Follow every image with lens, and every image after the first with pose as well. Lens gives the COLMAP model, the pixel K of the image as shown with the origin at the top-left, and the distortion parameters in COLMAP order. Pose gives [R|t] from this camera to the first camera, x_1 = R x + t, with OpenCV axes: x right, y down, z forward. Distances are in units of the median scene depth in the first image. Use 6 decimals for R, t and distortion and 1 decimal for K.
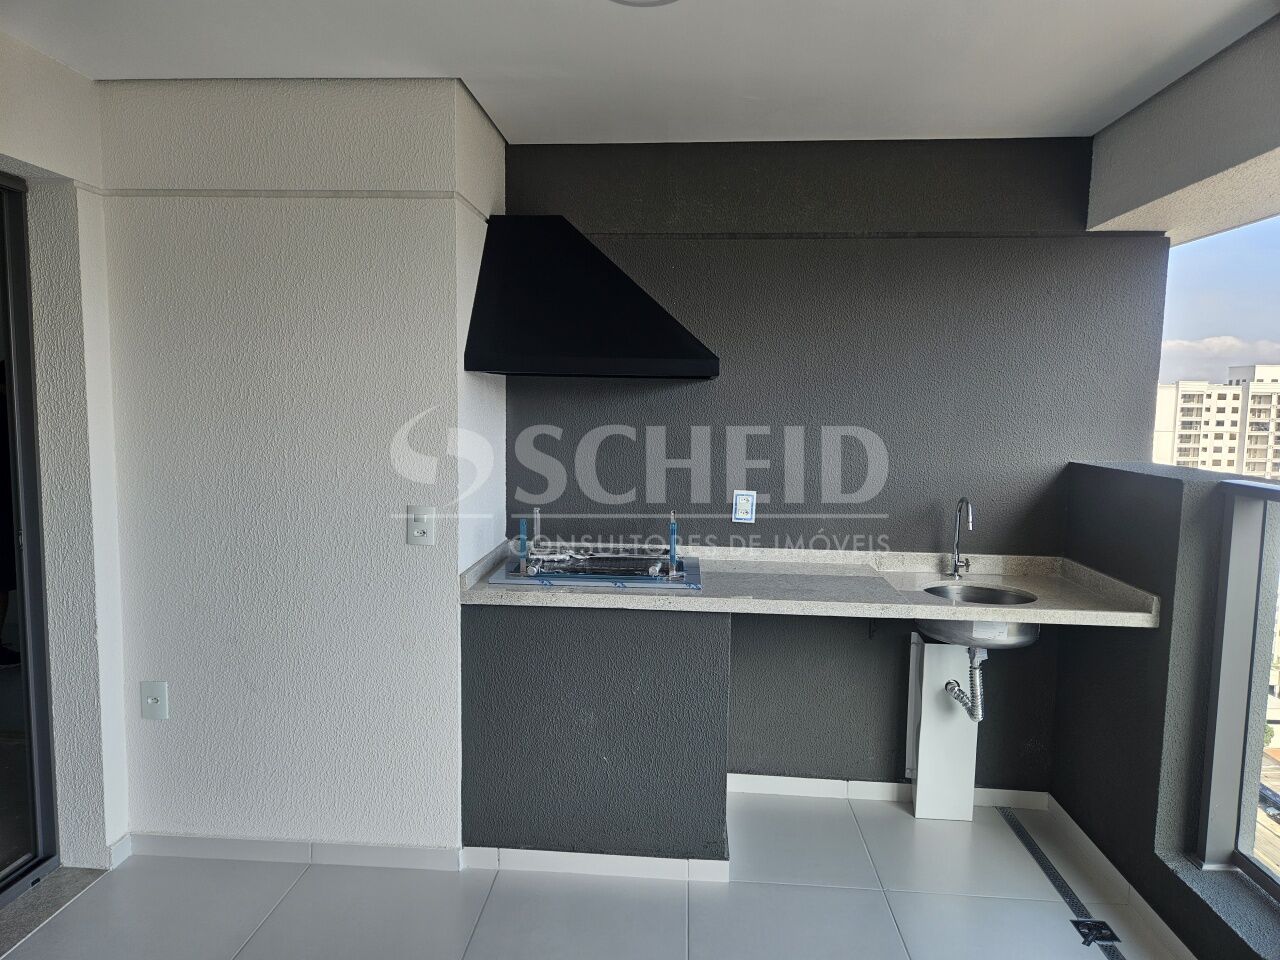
lens RADIAL K [[860.4, 0, 620.8], [0, 860.4, 479.1], [0, 0, 1]] dist [0.070617, -0.069634]
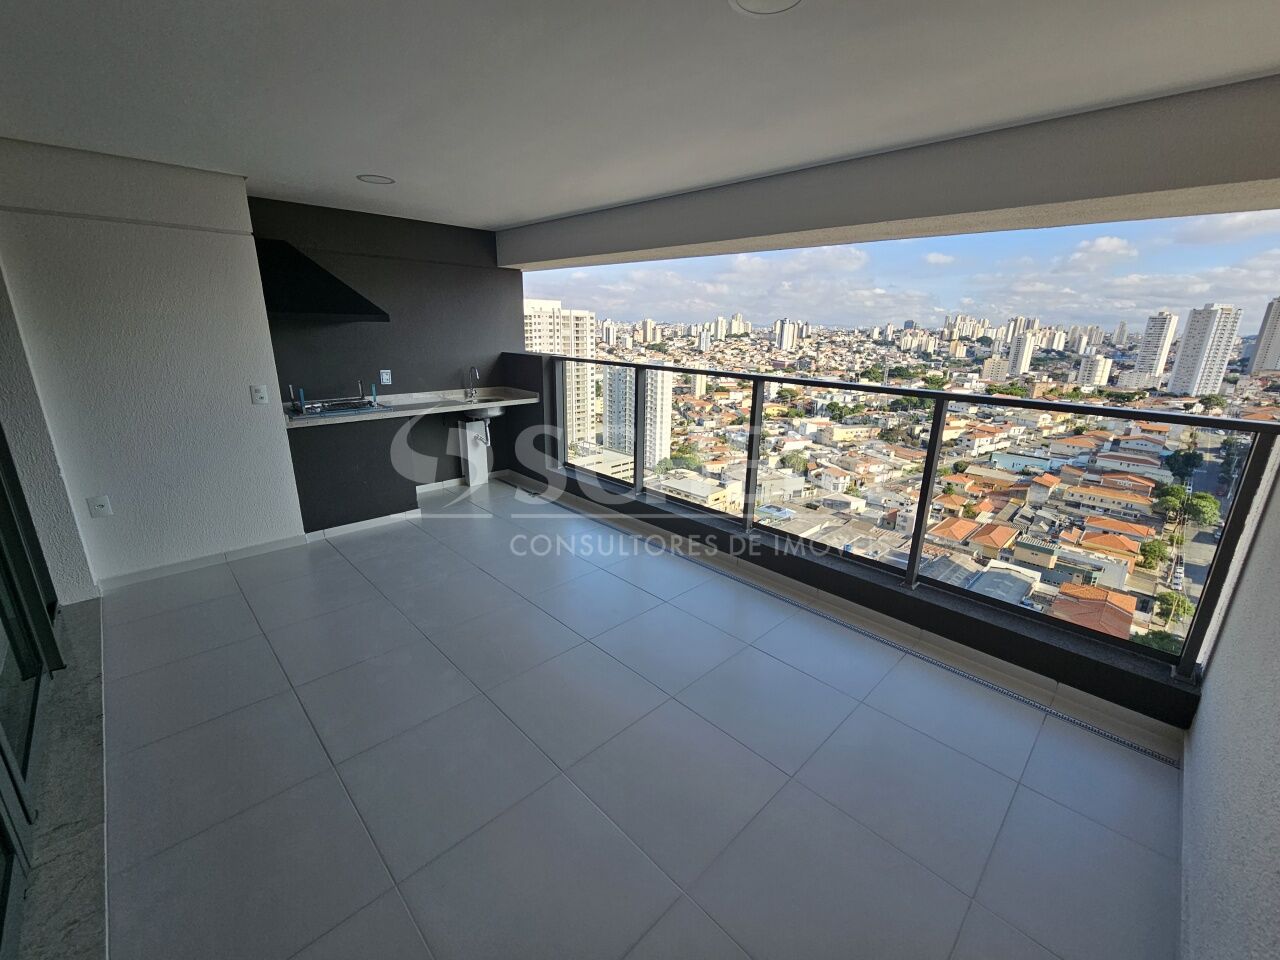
lens RADIAL K [[530.4, 0, 644.3], [0, 530.4, 478.1], [0, 0, 1]] dist [-0.001766, 0.000057]
pose [[0.647848, -0.213326, 0.731290, -0.580206], [0.063936, 0.971828, 0.226853, 0.017966], [-0.759081, -0.100210, 0.643237, -0.546179]]
